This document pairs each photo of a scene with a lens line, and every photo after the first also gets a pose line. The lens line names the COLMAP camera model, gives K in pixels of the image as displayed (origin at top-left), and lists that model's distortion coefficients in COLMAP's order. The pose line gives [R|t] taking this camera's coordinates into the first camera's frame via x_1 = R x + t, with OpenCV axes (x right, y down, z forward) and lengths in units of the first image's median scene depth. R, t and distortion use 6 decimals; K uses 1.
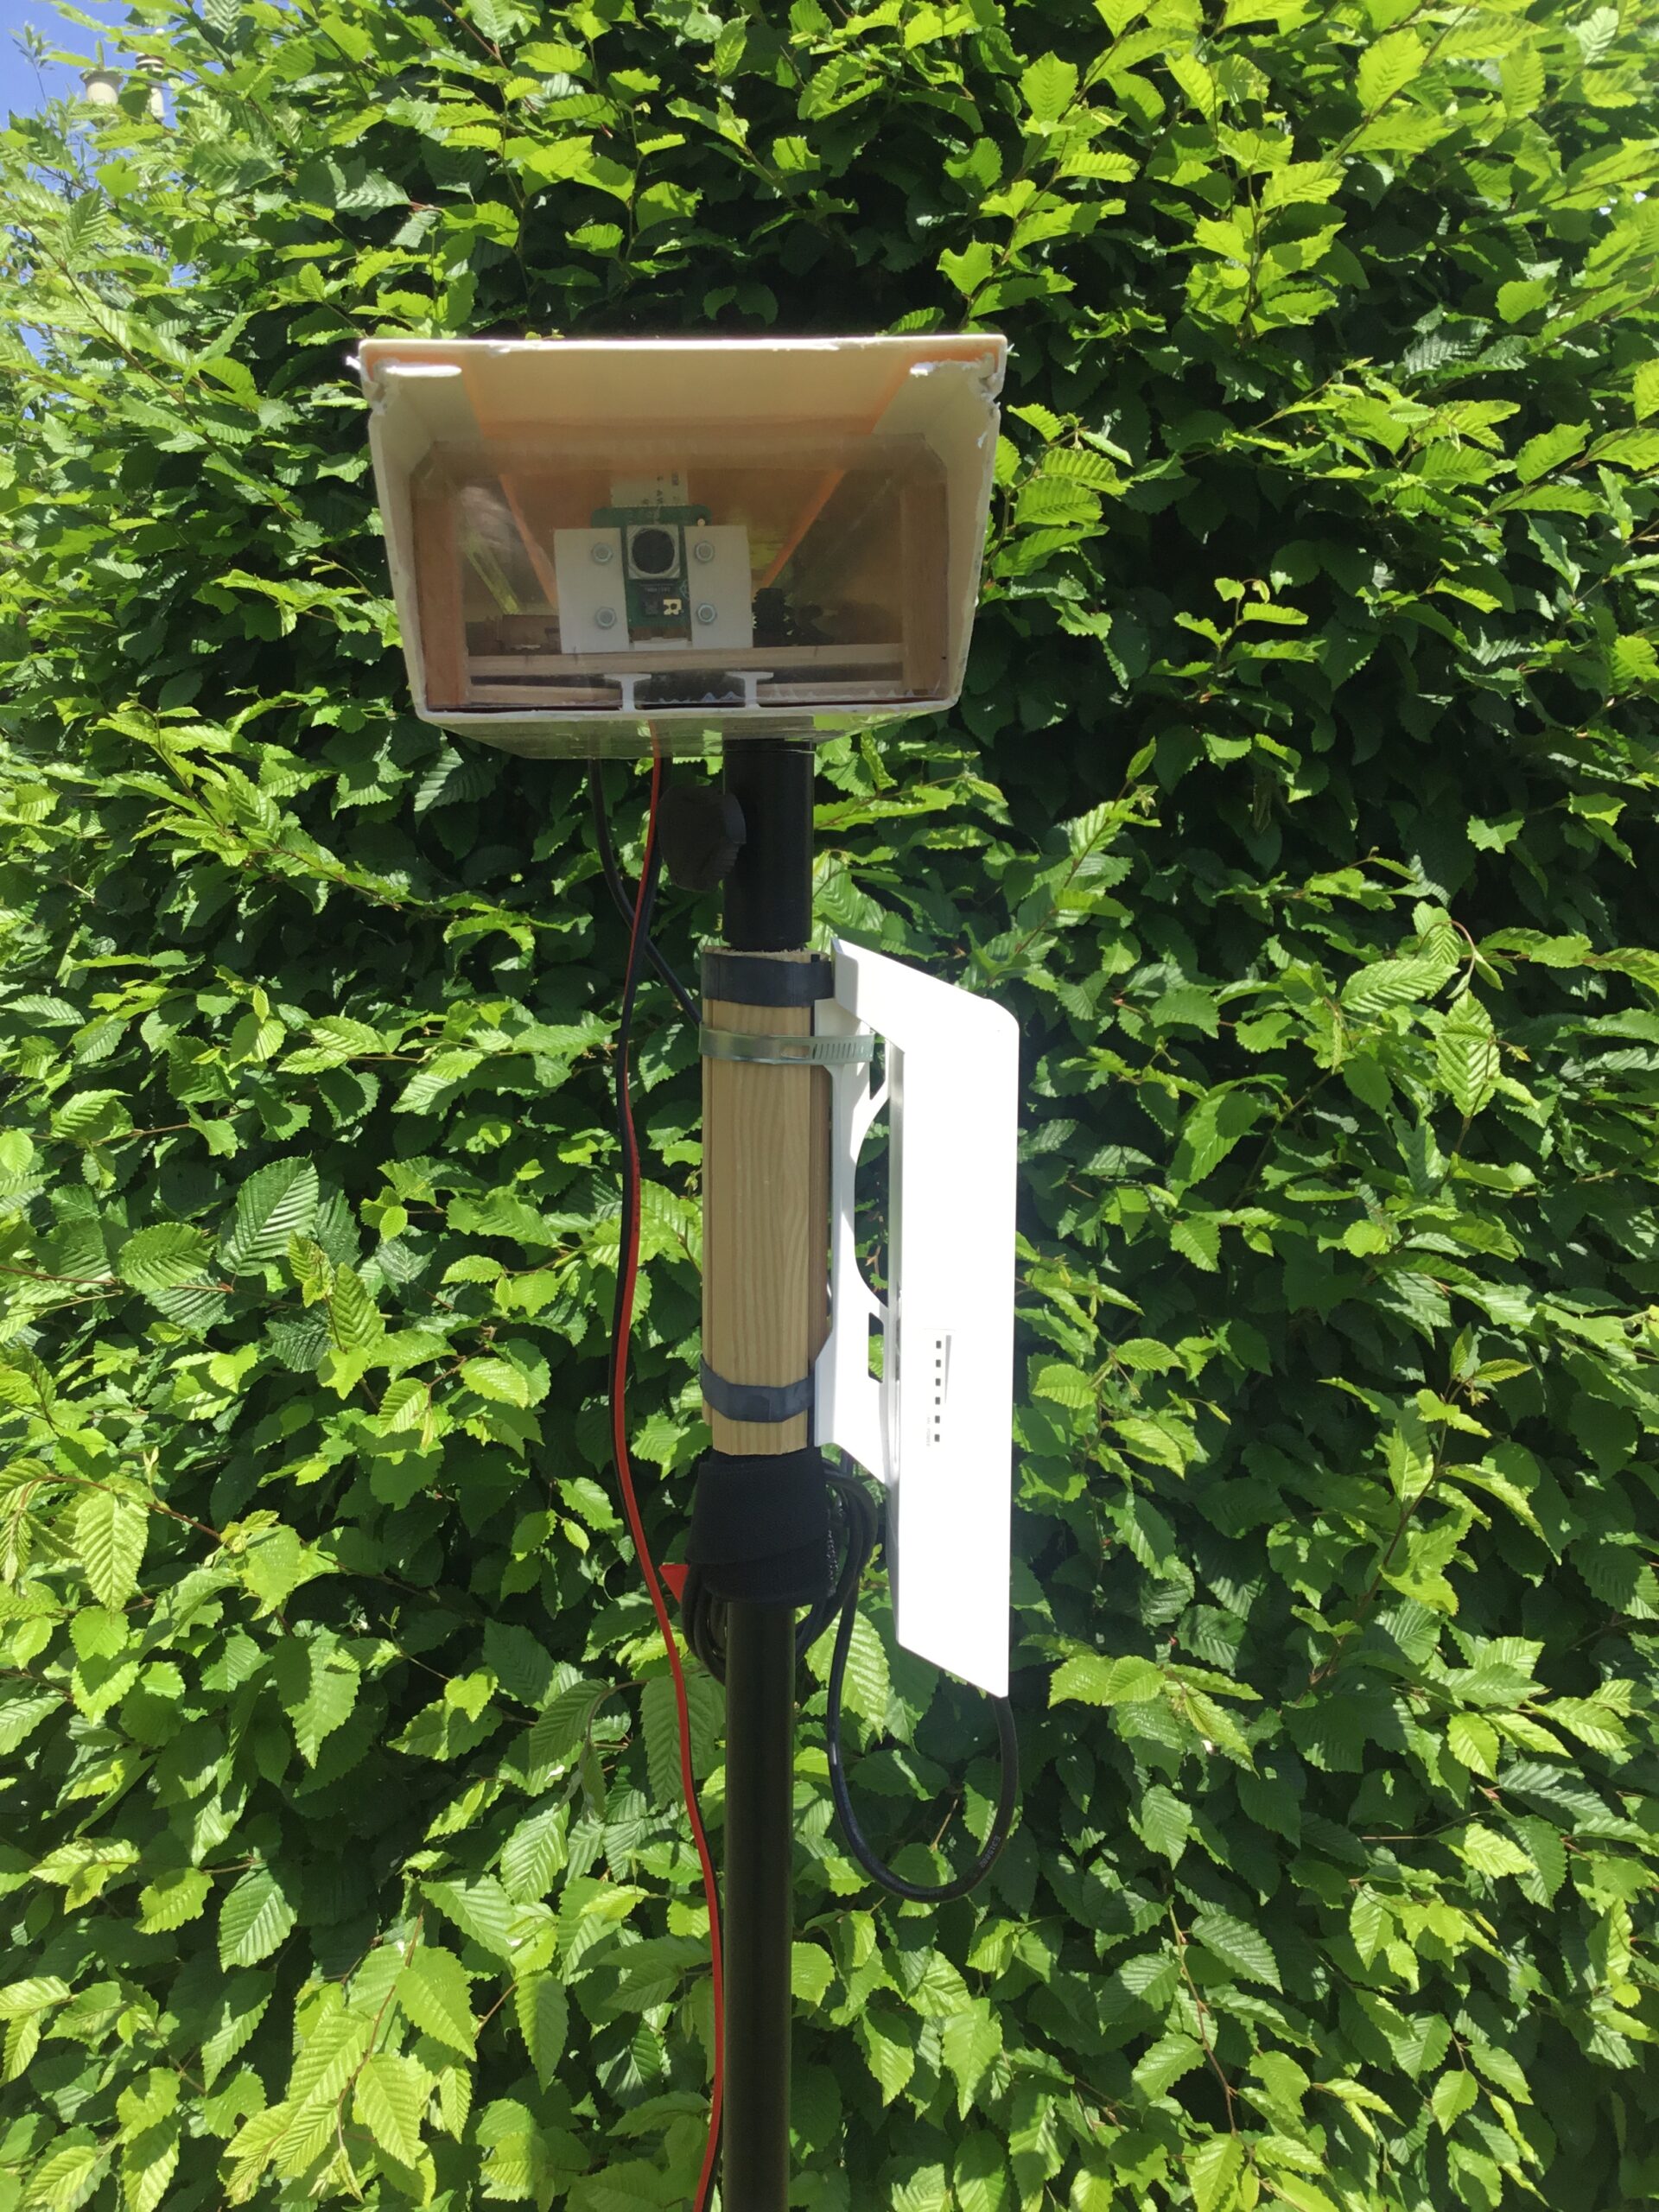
lens RADIAL K [[2091.6, 0, 812.8], [0, 2091.6, 1094.3], [0, 0, 1]] dist [0.006126, 0.000000]
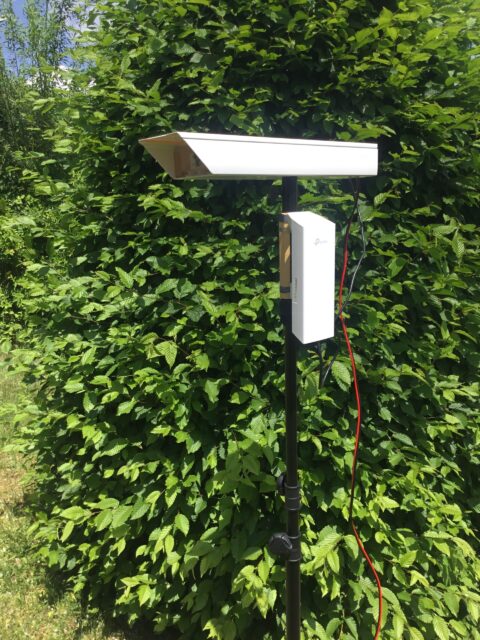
lens RADIAL K [[605.2, 0, 222.9], [0, 605.2, 315.4], [0, 0, 1]] dist [0.006126, 0.000000]
pose [[0.994522, -0.027128, 0.100950, -0.312067], [0.022592, 0.998695, 0.045804, 0.056792], [-0.102060, -0.043273, 0.993837, -0.281919]]
